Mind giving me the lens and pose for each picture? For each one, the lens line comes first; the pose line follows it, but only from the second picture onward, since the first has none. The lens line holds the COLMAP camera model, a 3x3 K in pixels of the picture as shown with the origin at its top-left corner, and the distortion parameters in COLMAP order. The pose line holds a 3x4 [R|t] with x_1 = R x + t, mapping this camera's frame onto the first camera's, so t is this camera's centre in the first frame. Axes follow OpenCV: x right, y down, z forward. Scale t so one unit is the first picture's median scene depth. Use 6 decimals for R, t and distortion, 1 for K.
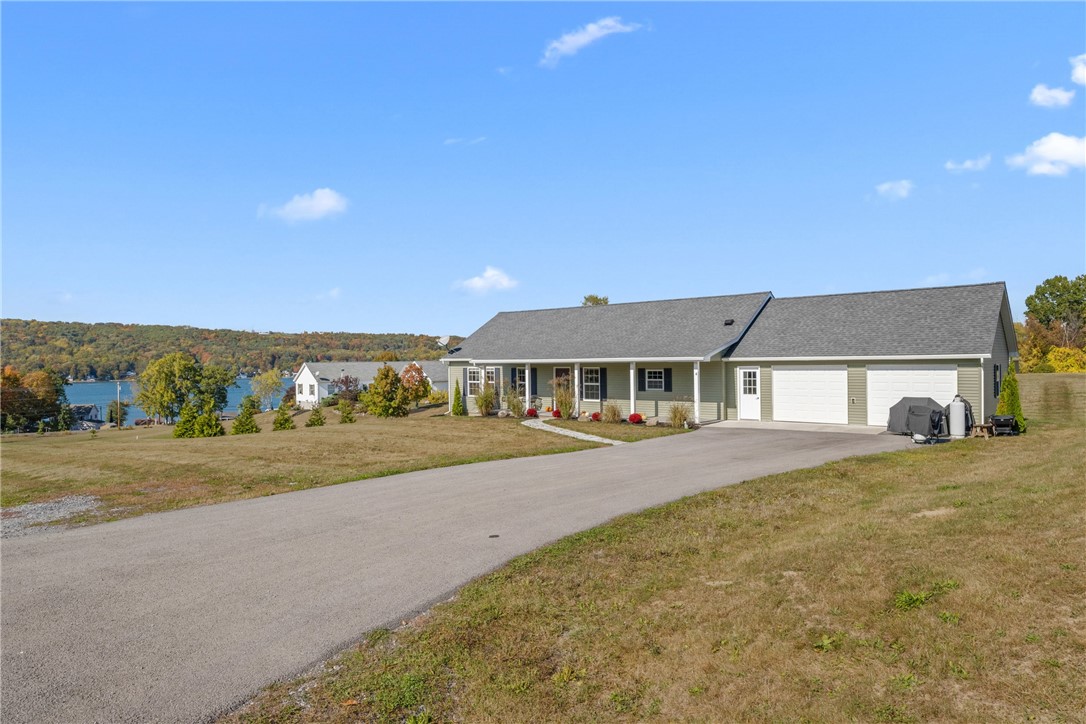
lens RADIAL K [[673.1, 0, 549.8], [0, 673.1, 363.6], [0, 0, 1]] dist [0.003940, 0.002036]
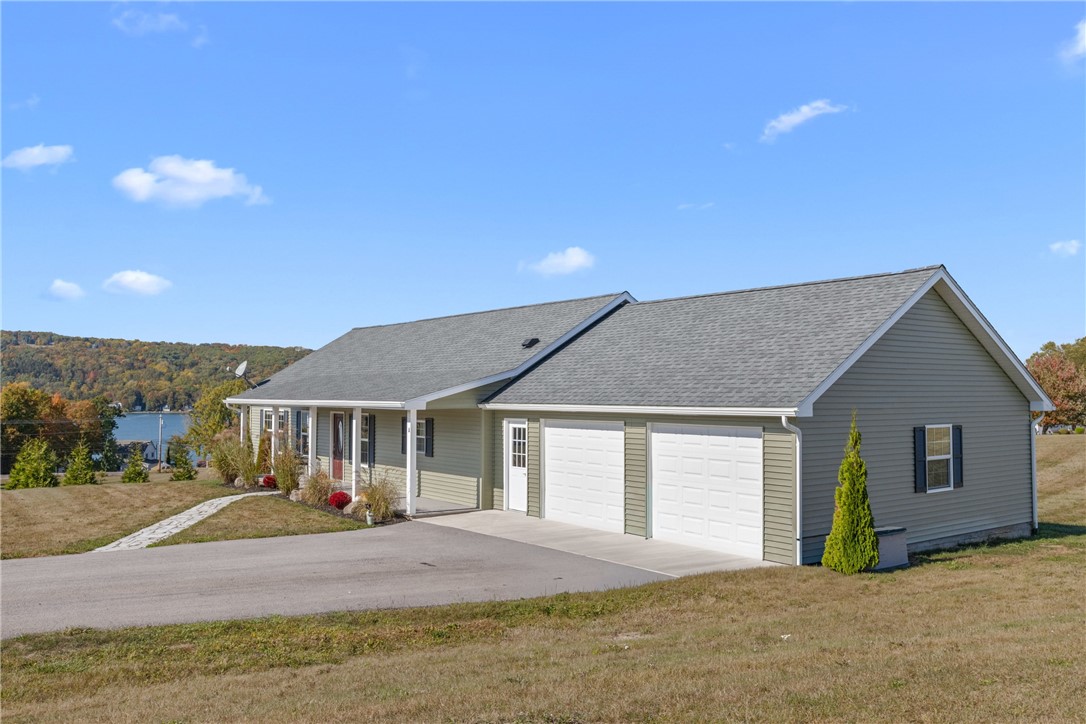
lens RADIAL K [[893.4, 0, 539.7], [0, 893.4, 364.9], [0, 0, 1]] dist [0.020800, 0.000008]
pose [[0.970735, 0.007200, -0.240047, 0.418021], [-0.016100, 0.999253, -0.035136, -0.013007], [0.239614, 0.037973, 0.970125, 0.211855]]
